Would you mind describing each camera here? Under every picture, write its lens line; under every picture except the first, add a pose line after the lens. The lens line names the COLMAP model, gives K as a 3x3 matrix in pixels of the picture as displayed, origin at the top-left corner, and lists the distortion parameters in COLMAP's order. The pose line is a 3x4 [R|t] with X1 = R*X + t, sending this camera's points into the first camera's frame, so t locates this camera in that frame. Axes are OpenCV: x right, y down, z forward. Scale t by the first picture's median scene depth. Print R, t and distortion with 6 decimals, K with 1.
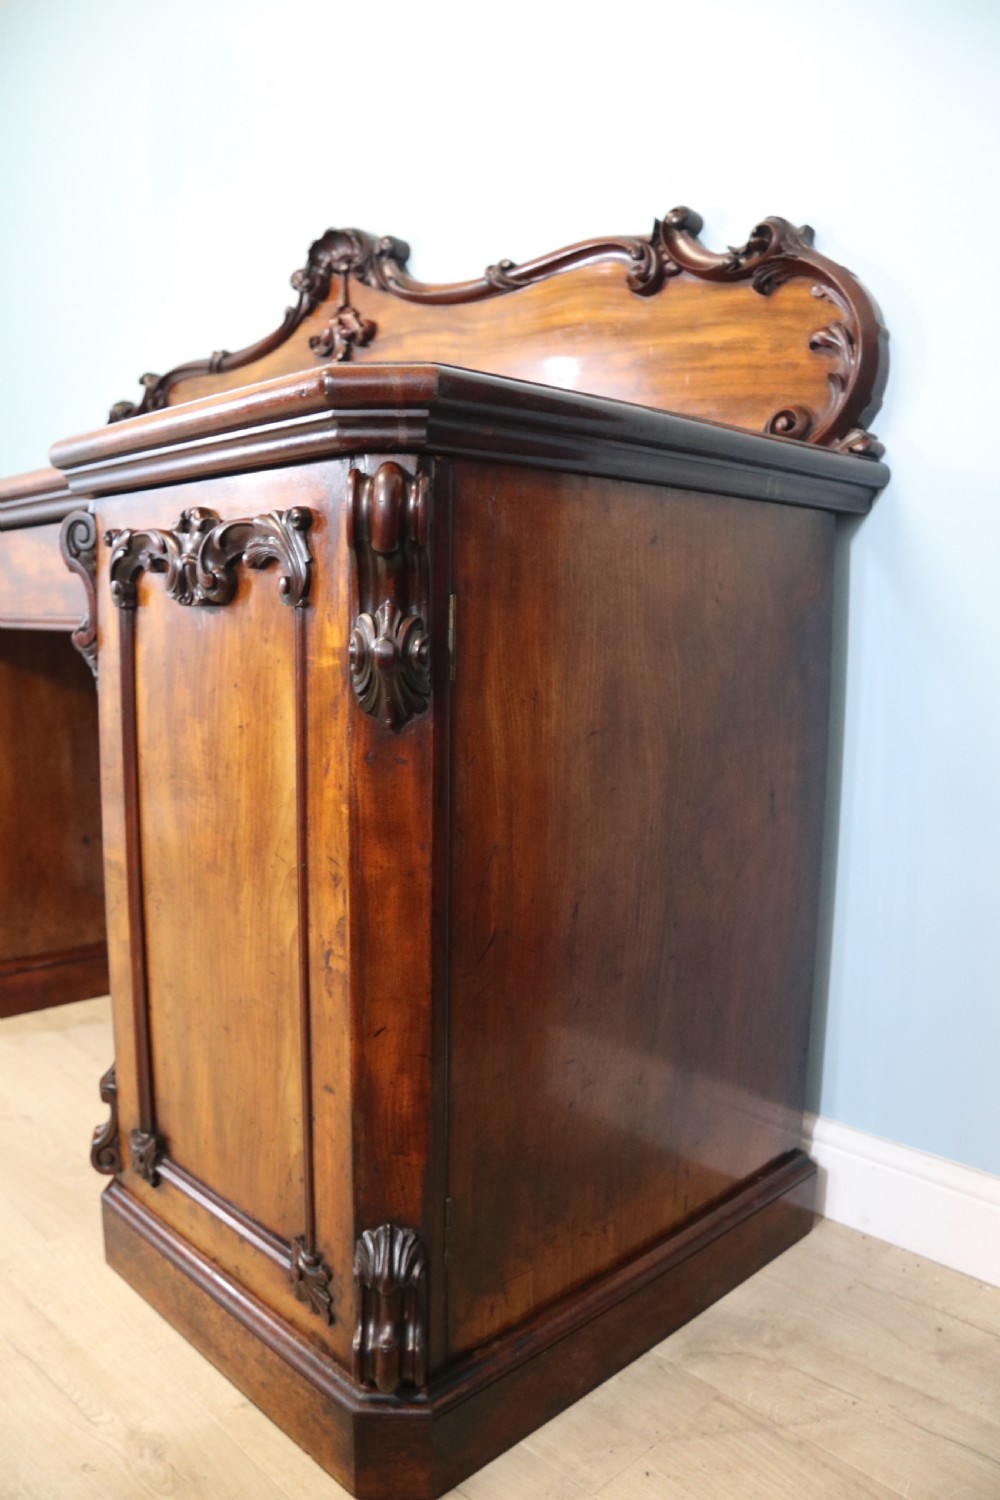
lens RADIAL K [[1127.1, 0, 502.5], [0, 1127.1, 757.2], [0, 0, 1]] dist [-0.173890, 0.097919]
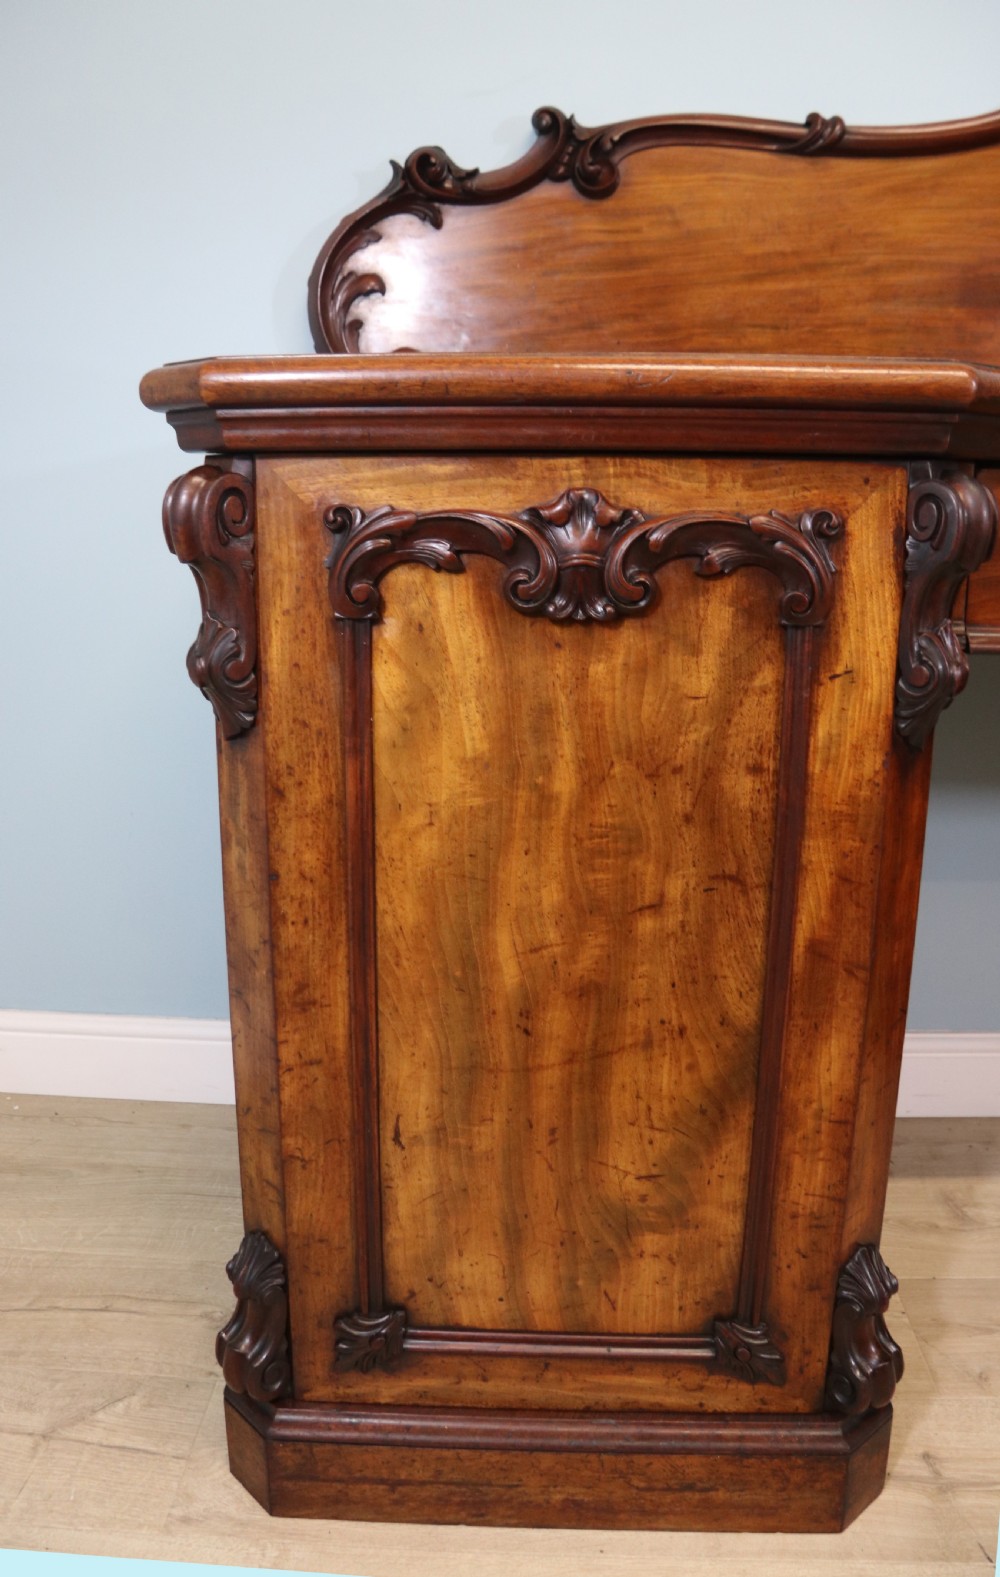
lens RADIAL K [[1211.5, 0, 471.1], [0, 1211.5, 783.9], [0, 0, 1]] dist [-0.165860, 0.093500]
pose [[0.739031, -0.167727, 0.652458, -1.517904], [0.095590, 0.984819, 0.144893, -0.230793], [-0.666855, -0.044712, 0.743845, 1.169700]]
